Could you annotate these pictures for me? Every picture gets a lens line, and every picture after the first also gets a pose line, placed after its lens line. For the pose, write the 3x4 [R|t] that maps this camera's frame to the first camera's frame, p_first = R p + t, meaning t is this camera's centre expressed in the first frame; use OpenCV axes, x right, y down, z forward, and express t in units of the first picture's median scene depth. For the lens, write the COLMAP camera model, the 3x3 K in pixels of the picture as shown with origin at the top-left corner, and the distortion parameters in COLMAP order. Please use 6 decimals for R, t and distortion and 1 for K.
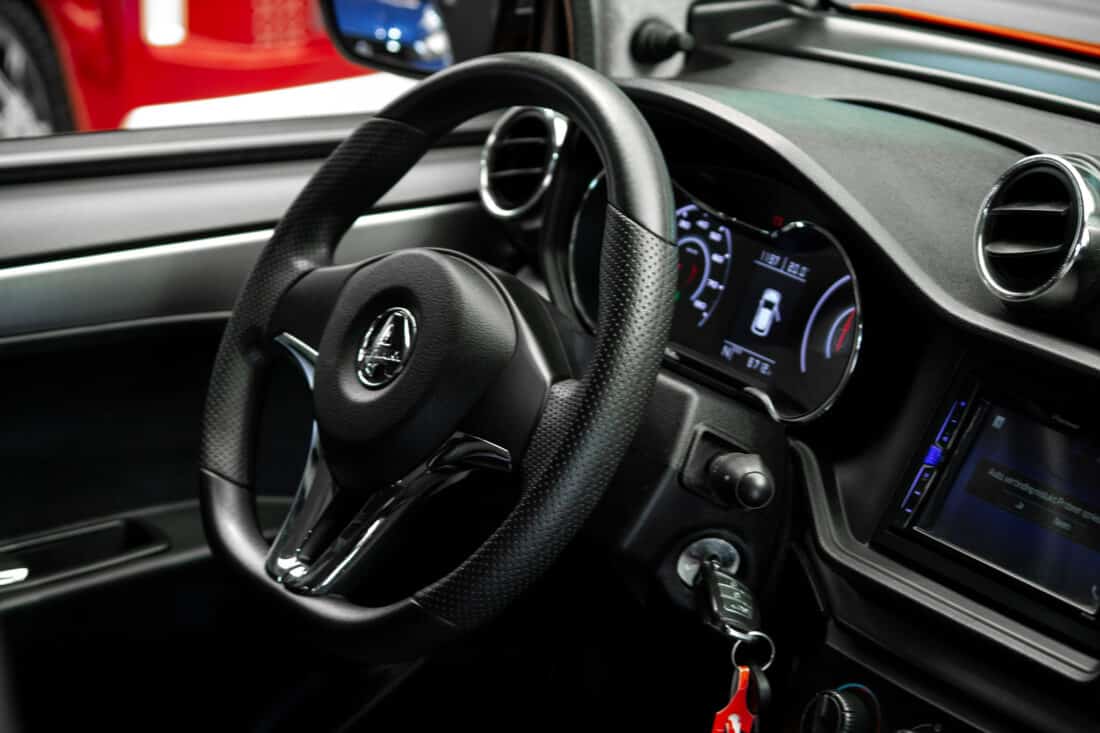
lens RADIAL K [[3082.6, 0, 550.0], [0, 3082.6, 366.5], [0, 0, 1]] dist [-0.241862, 0.078768]
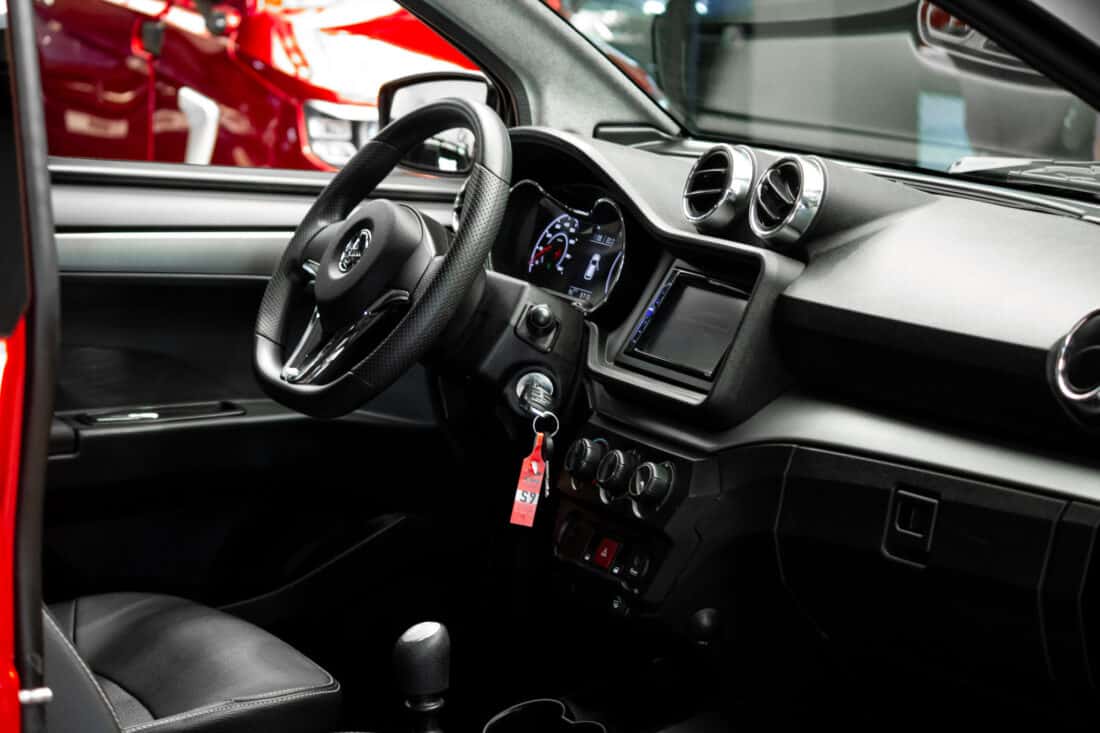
lens RADIAL K [[3082.6, 0, 550.0], [0, 3082.6, 366.5], [0, 0, 1]] dist [-0.241862, 0.078768]
pose [[0.992519, 0.047977, -0.112273, 0.263012], [-0.066992, 0.982770, -0.172264, 0.361593], [0.102074, 0.178497, 0.978632, -0.714902]]
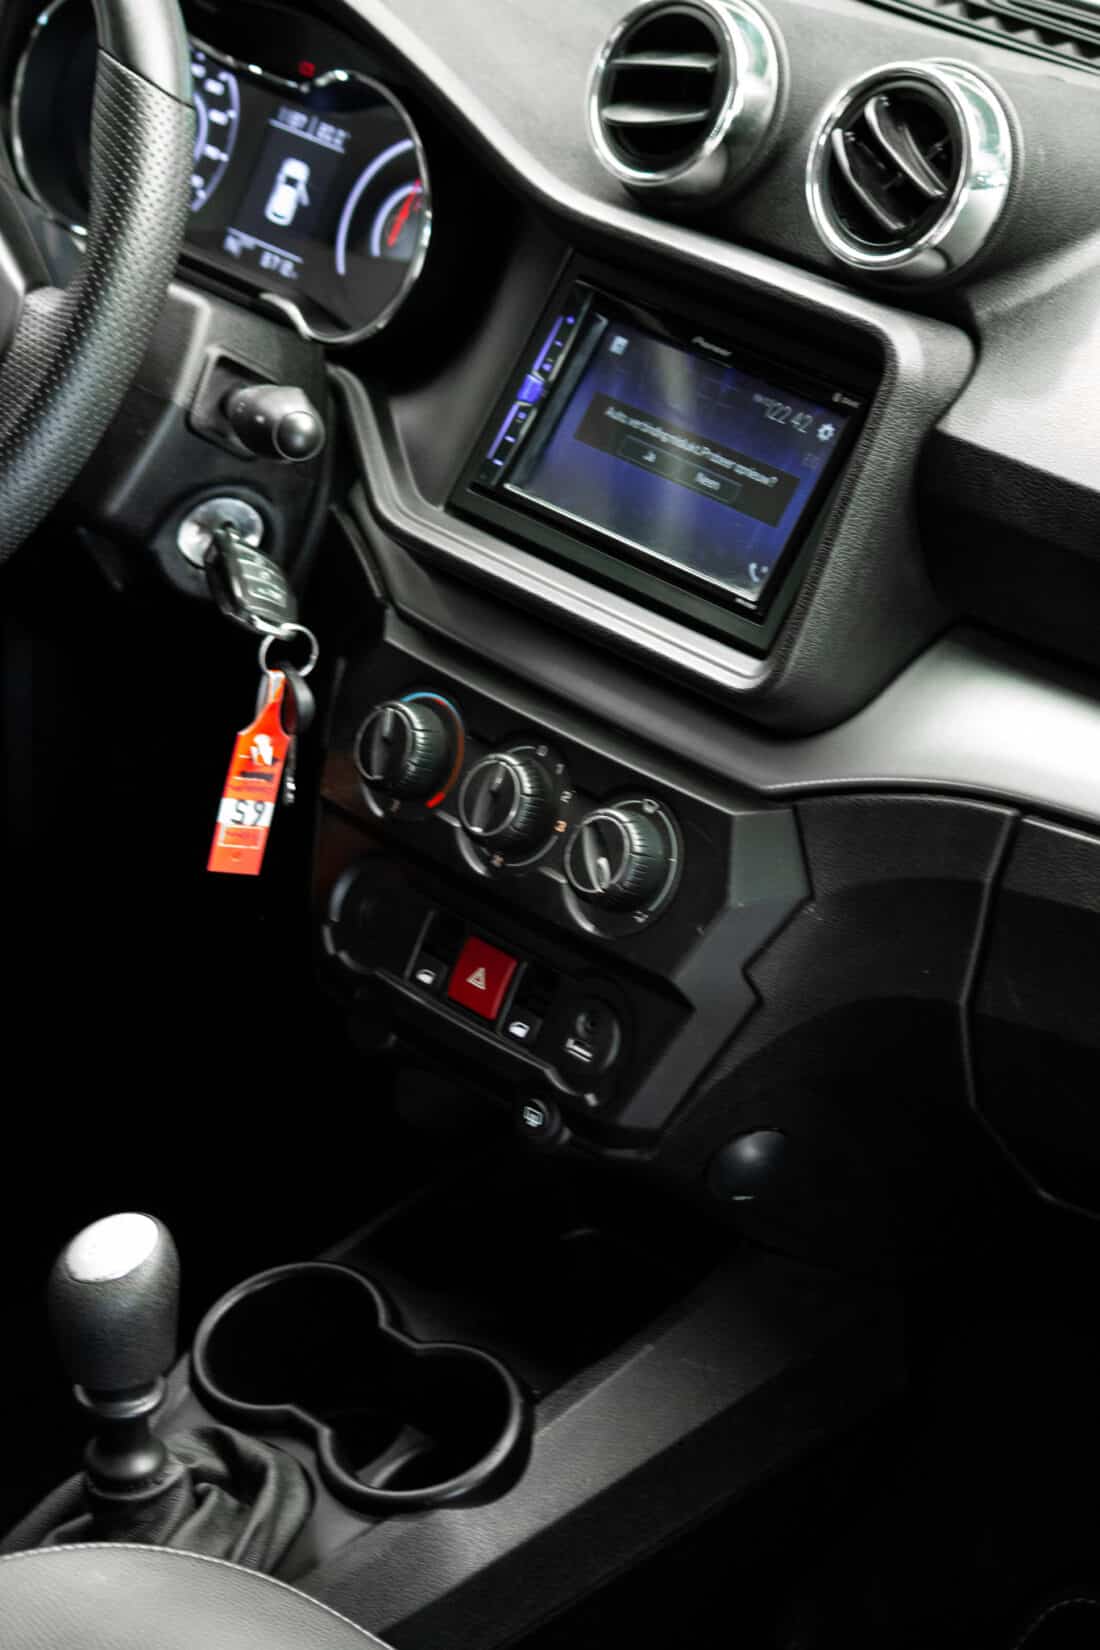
lens RADIAL K [[4623.9, 0, 550.0], [0, 4623.9, 825.0], [0, 0, 1]] dist [-0.241862, 0.078768]
pose [[0.984829, -0.014779, 0.172899, -0.066232], [-0.007728, 0.991643, 0.128782, -0.010533], [-0.173358, -0.128164, 0.976484, -0.114552]]
